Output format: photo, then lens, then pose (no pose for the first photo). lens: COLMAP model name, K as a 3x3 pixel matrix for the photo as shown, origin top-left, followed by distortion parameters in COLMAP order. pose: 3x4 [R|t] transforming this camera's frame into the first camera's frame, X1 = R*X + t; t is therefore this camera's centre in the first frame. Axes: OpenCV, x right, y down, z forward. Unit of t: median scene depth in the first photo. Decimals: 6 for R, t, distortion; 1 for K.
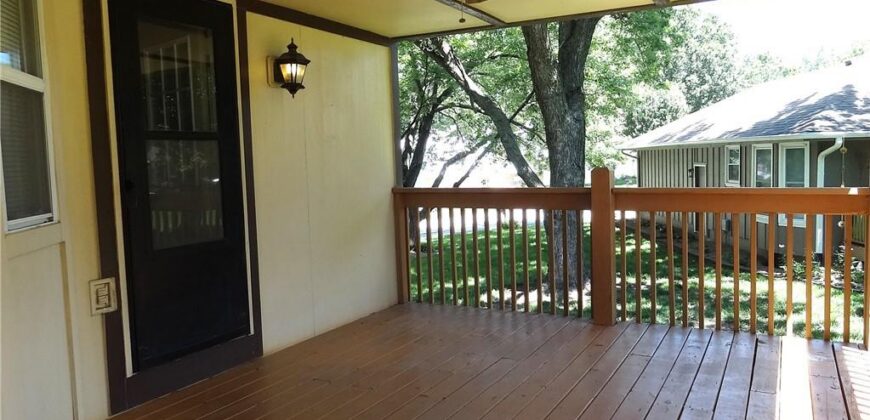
lens RADIAL K [[595.7, 0, 435.0], [0, 595.7, 210.0], [0, 0, 1]] dist [-0.028280, 0.001460]
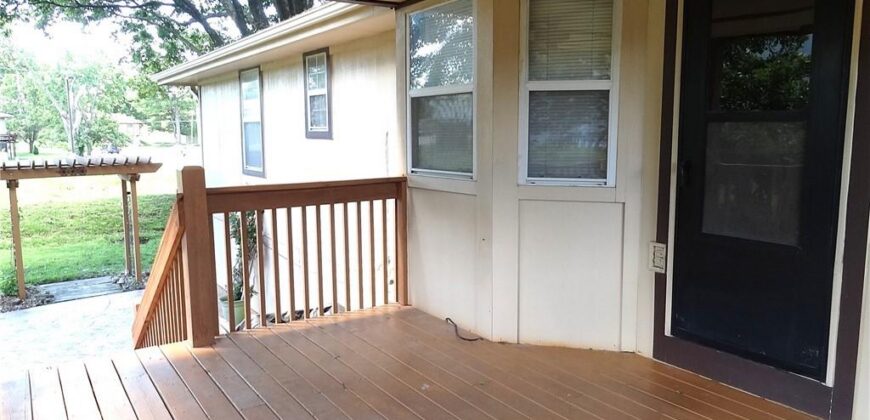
lens RADIAL K [[595.7, 0, 435.0], [0, 595.7, 210.0], [0, 0, 1]] dist [-0.028280, 0.001460]
pose [[-0.418750, 0.150202, -0.895593, 0.652935], [-0.058521, 0.979713, 0.191673, -0.143934], [0.906214, 0.132674, -0.401465, 1.049034]]
